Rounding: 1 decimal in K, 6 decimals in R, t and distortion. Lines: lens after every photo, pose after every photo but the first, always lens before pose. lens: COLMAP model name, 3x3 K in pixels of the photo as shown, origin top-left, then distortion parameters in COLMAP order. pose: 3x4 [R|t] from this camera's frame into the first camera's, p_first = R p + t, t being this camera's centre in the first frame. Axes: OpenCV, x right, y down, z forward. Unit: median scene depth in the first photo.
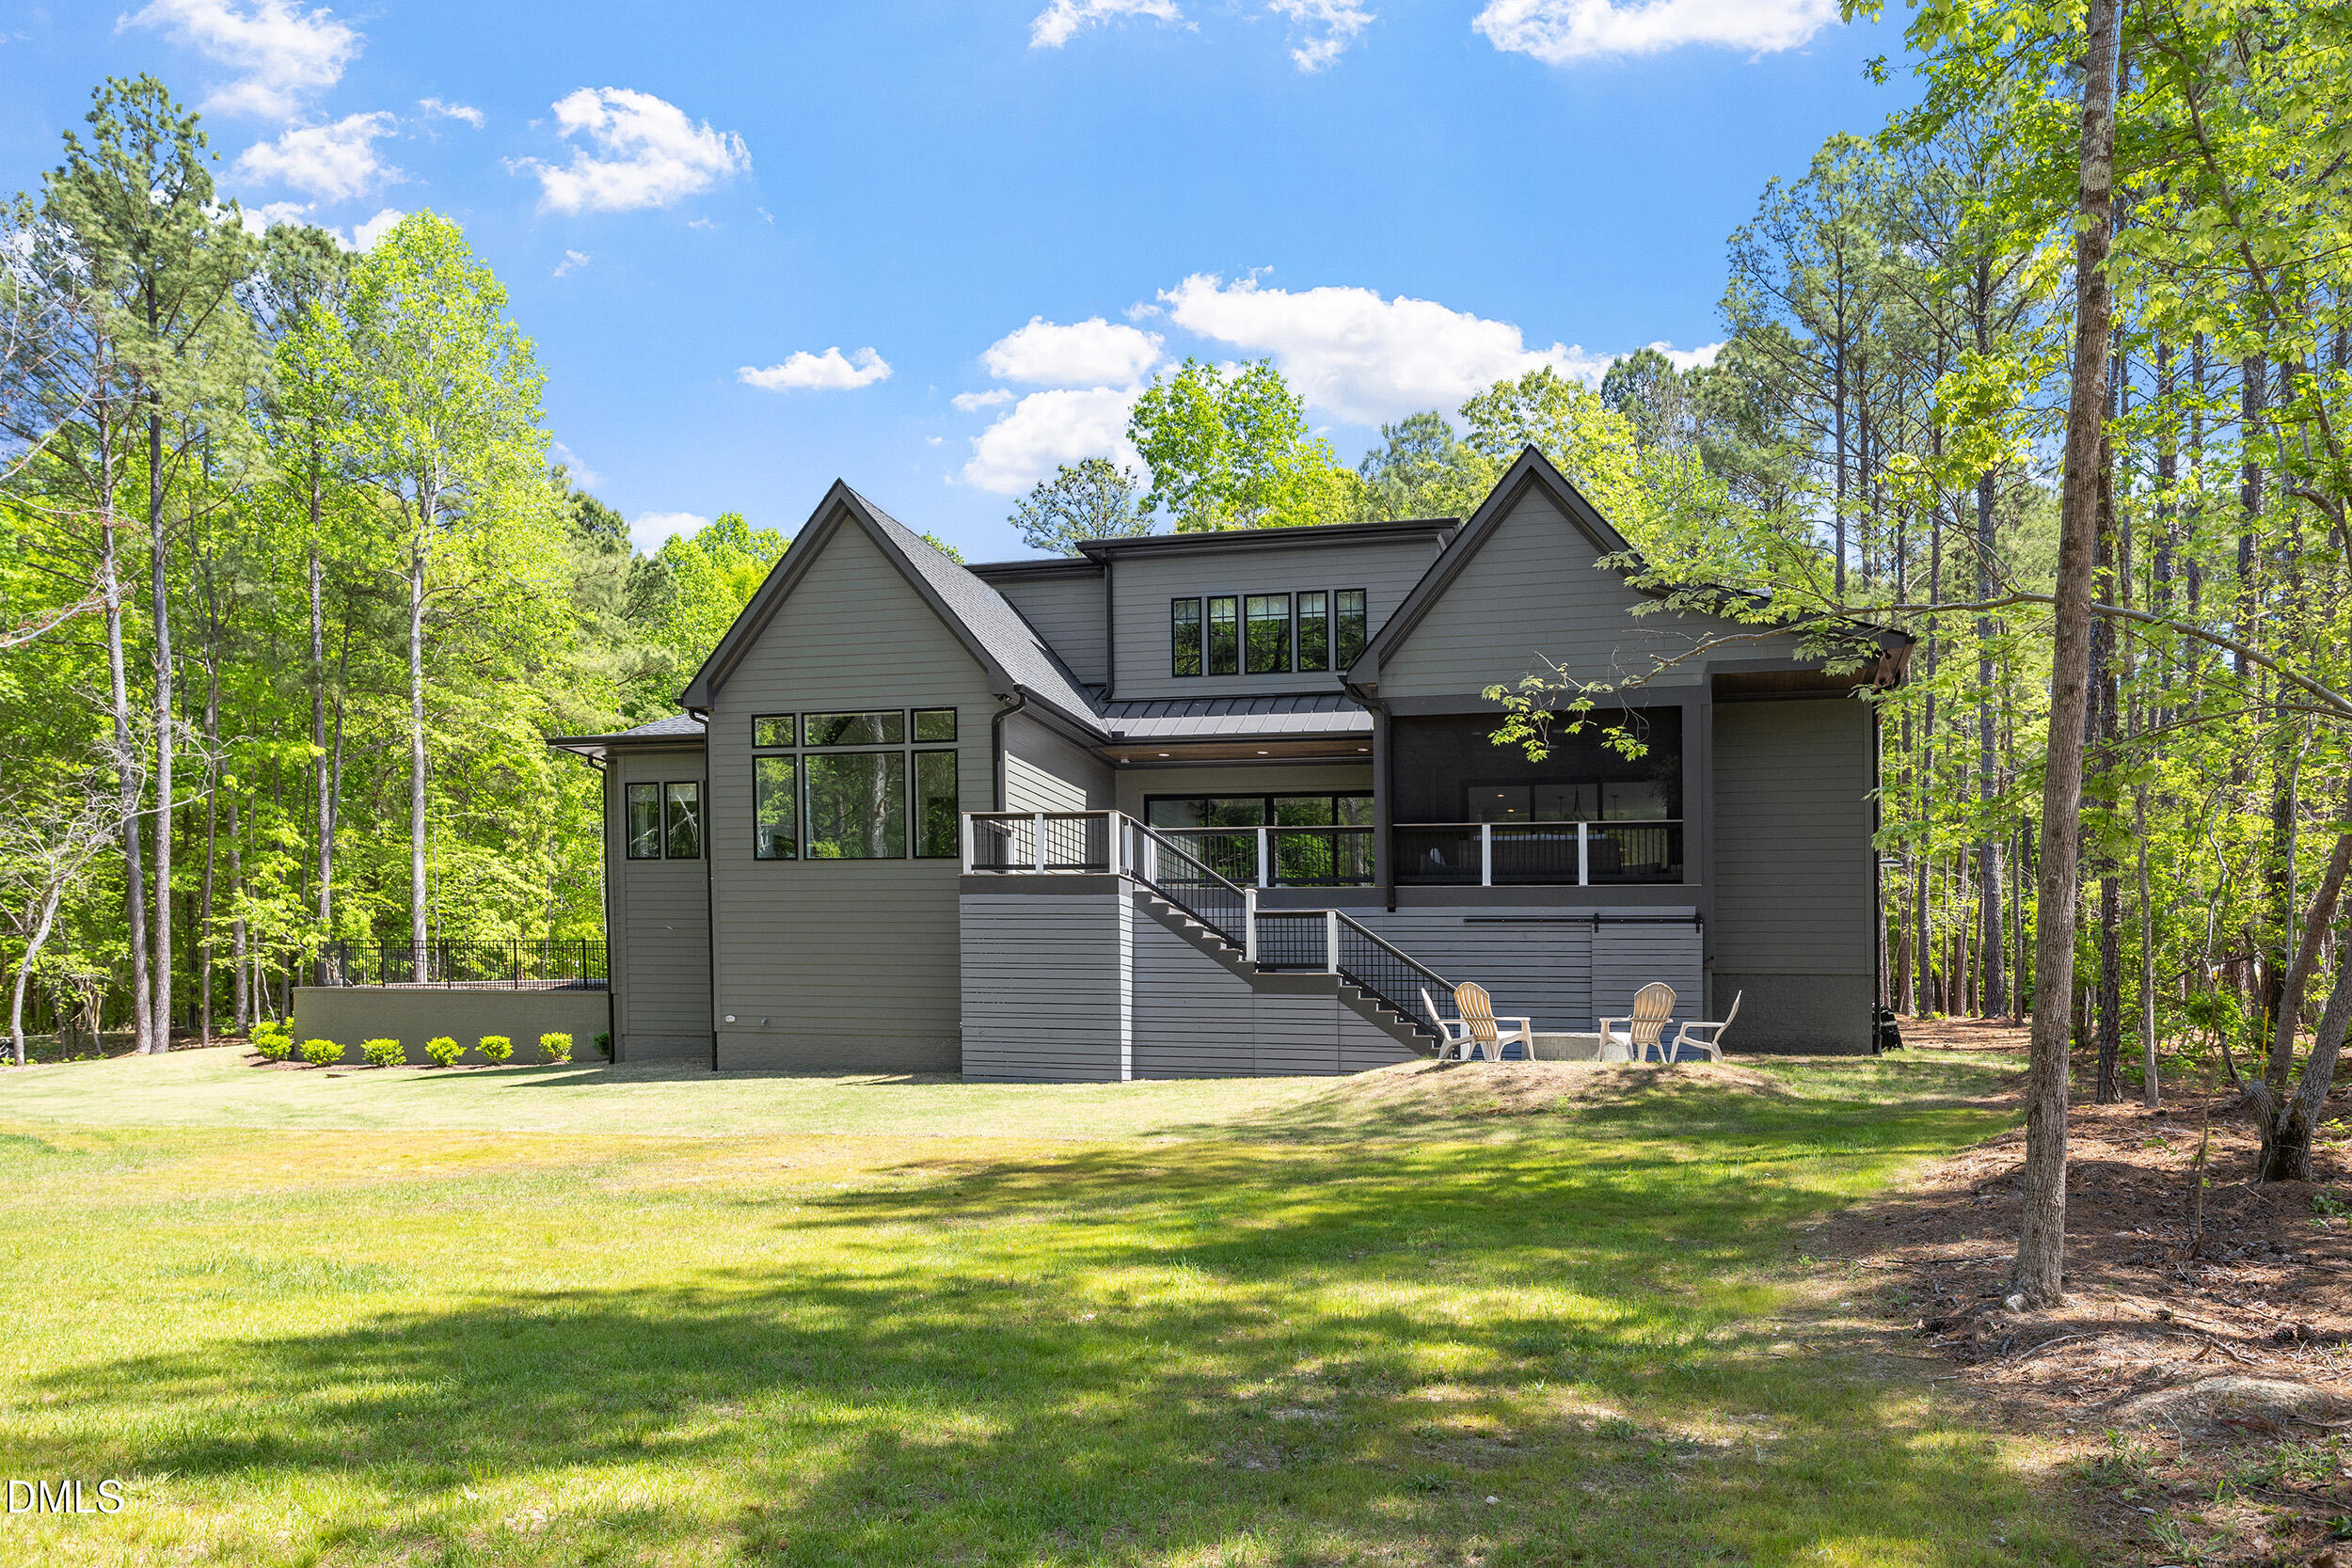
lens RADIAL K [[1819.8, 0, 1176.0], [0, 1819.8, 784.0], [0, 0, 1]] dist [0.009198, 0.002610]
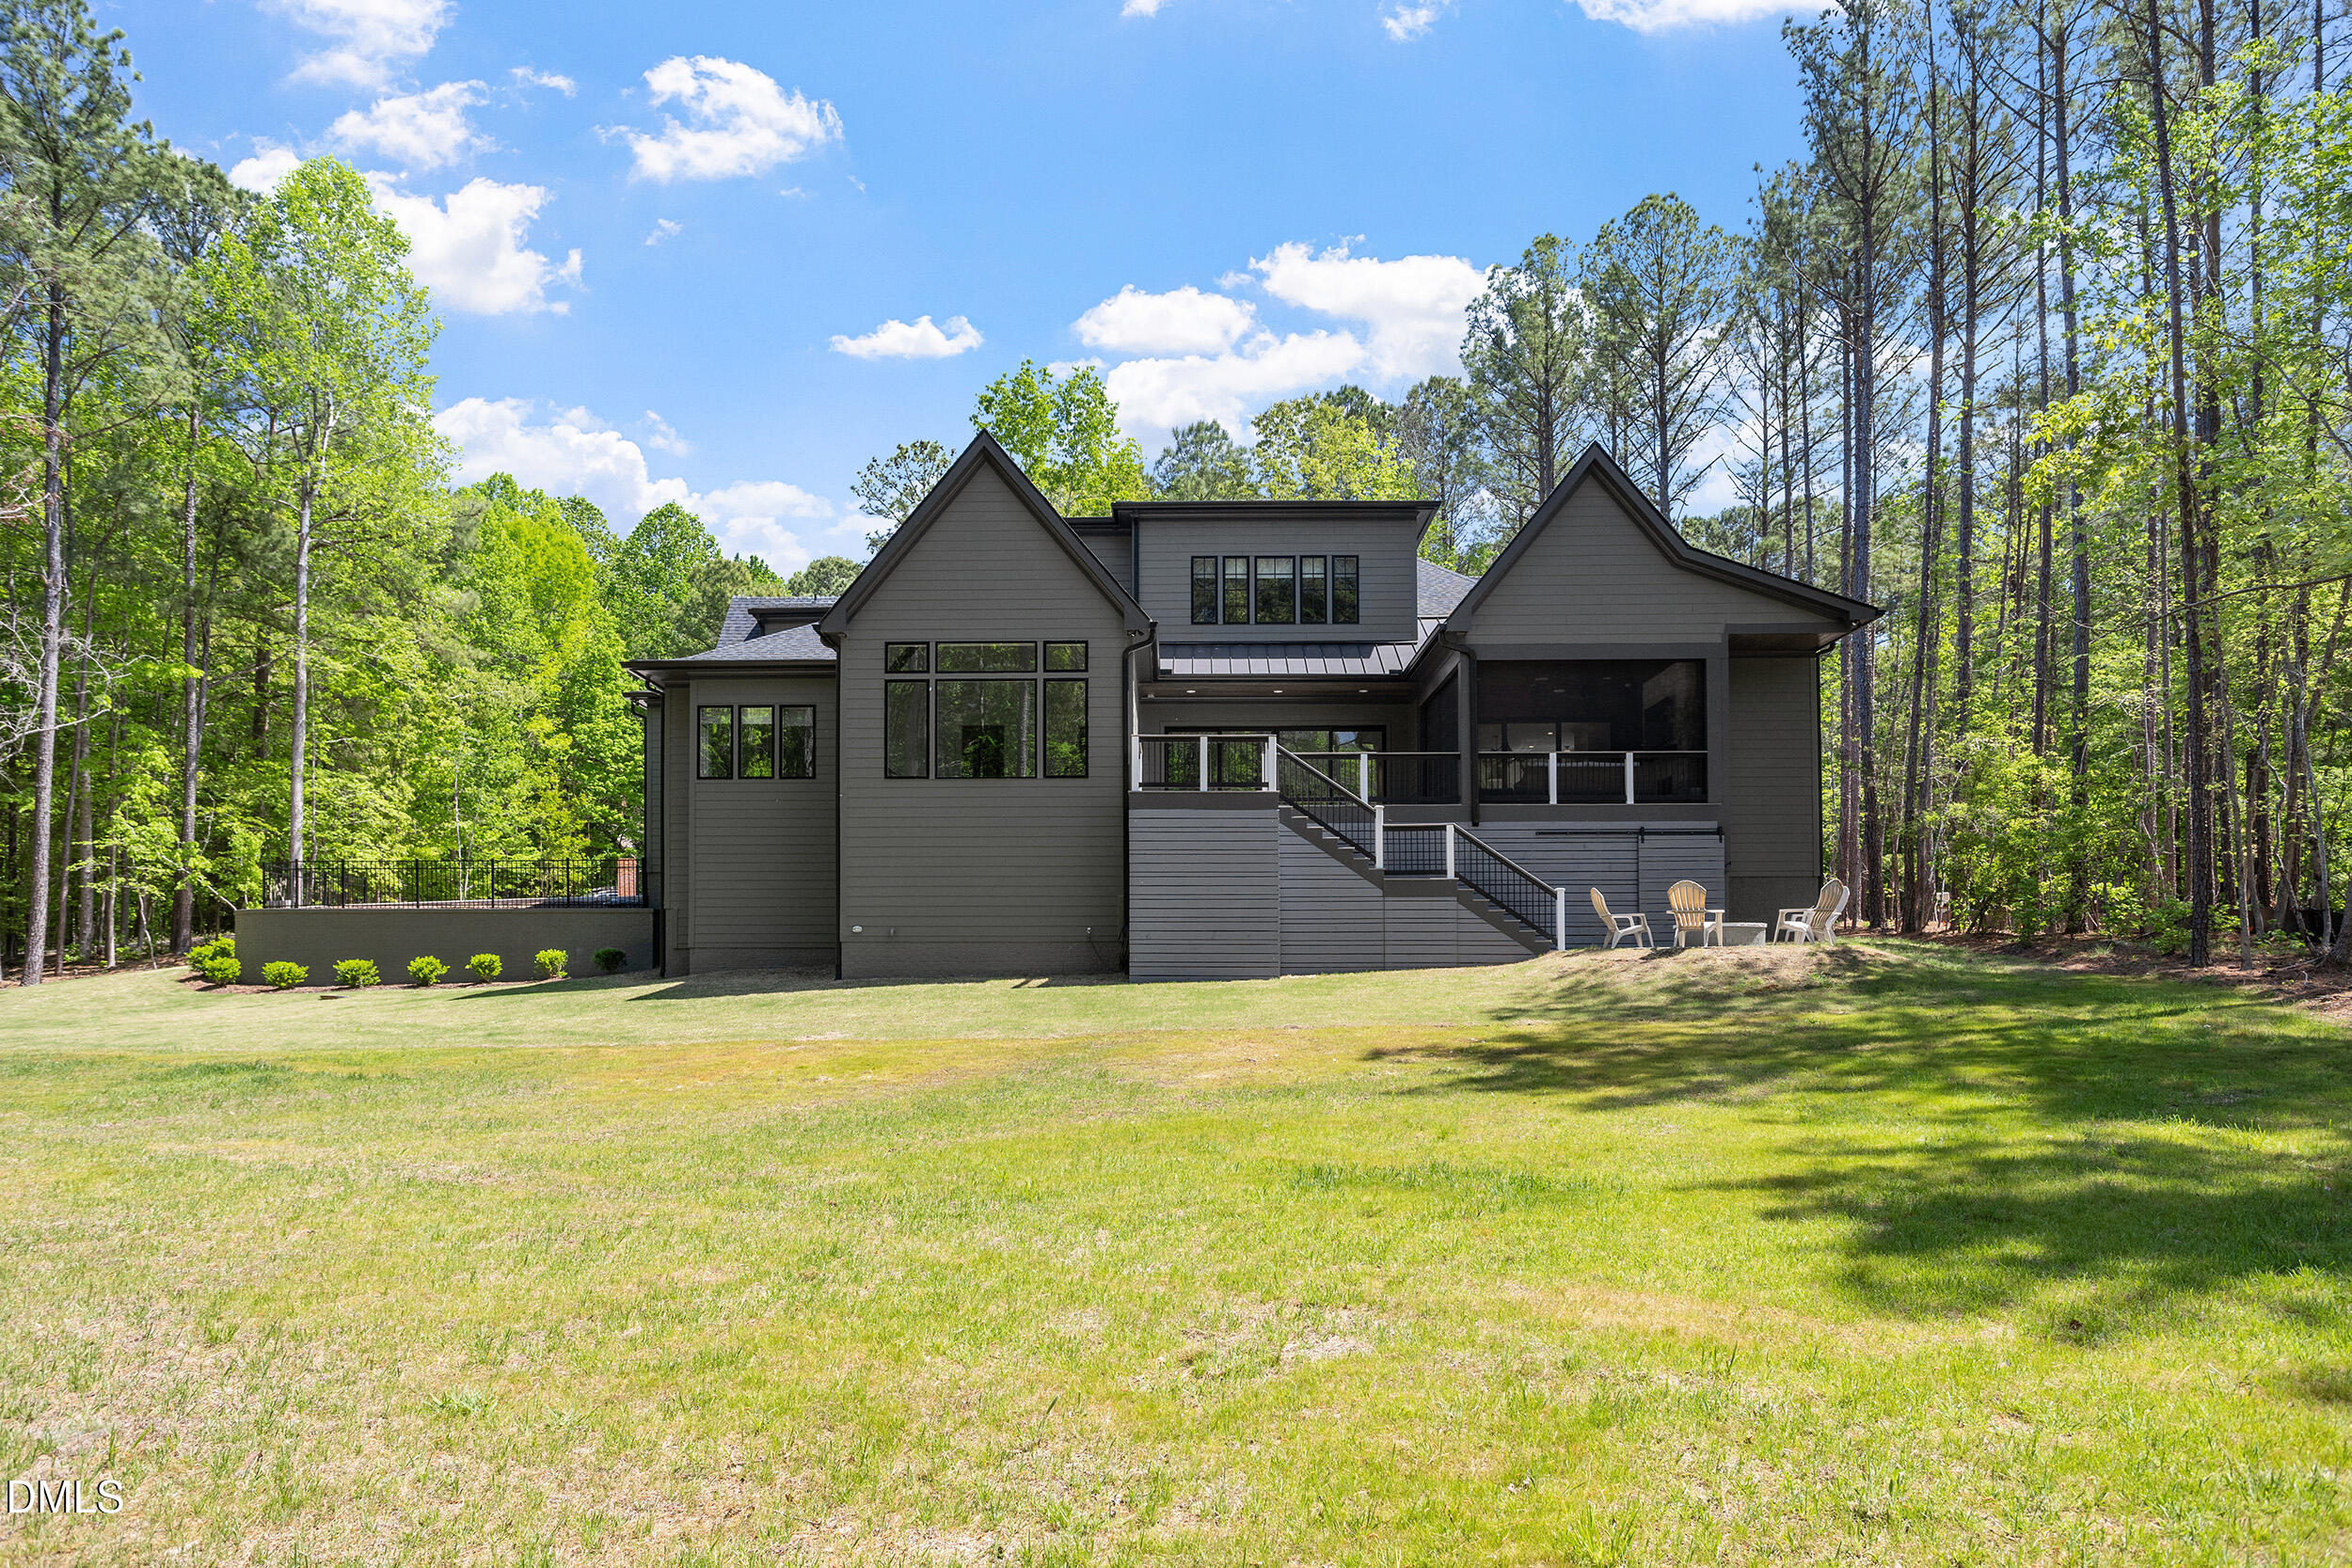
lens RADIAL K [[1495.6, 0, 1175.8], [0, 1495.6, 704.3], [0, 0, 1]] dist [-0.002677, -0.001018]
pose [[0.960939, 0.022532, 0.275843, -0.272358], [-0.016287, 0.999557, -0.024909, 0.015258], [-0.276282, 0.019443, 0.960880, 0.101007]]
